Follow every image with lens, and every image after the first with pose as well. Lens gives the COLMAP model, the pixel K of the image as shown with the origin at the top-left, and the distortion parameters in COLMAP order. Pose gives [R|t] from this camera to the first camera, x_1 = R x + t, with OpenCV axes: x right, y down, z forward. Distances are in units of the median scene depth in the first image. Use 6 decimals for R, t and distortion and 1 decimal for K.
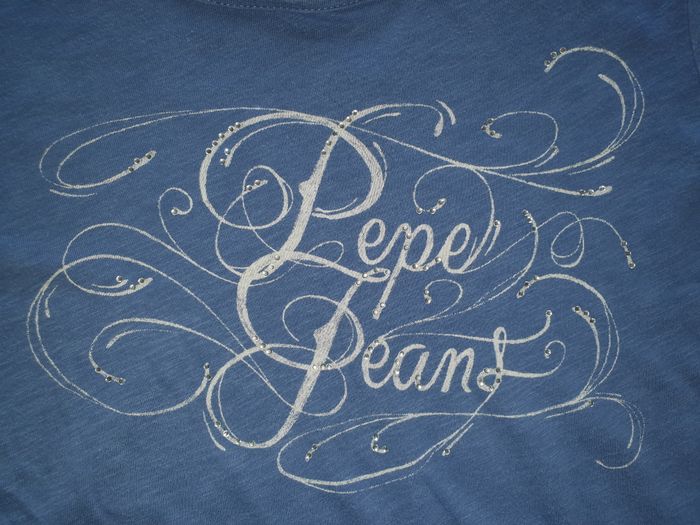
lens RADIAL K [[535.9, 0, 352.6], [0, 535.9, 261.6], [0, 0, 1]] dist [-0.042493, -0.003542]
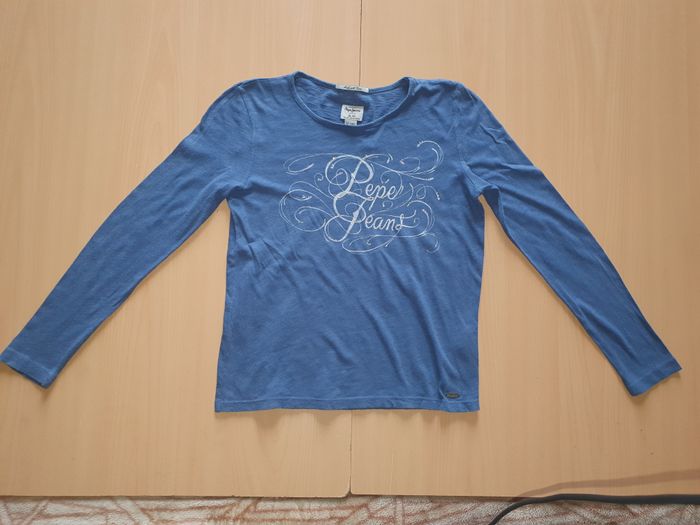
lens RADIAL K [[535.9, 0, 347.2], [0, 535.9, 259.0], [0, 0, 1]] dist [-0.042493, -0.003542]
pose [[0.998975, 0.044012, -0.010554, -0.059119], [-0.044301, 0.998600, -0.028920, 0.574135], [0.009266, 0.029358, 0.999526, -2.806654]]
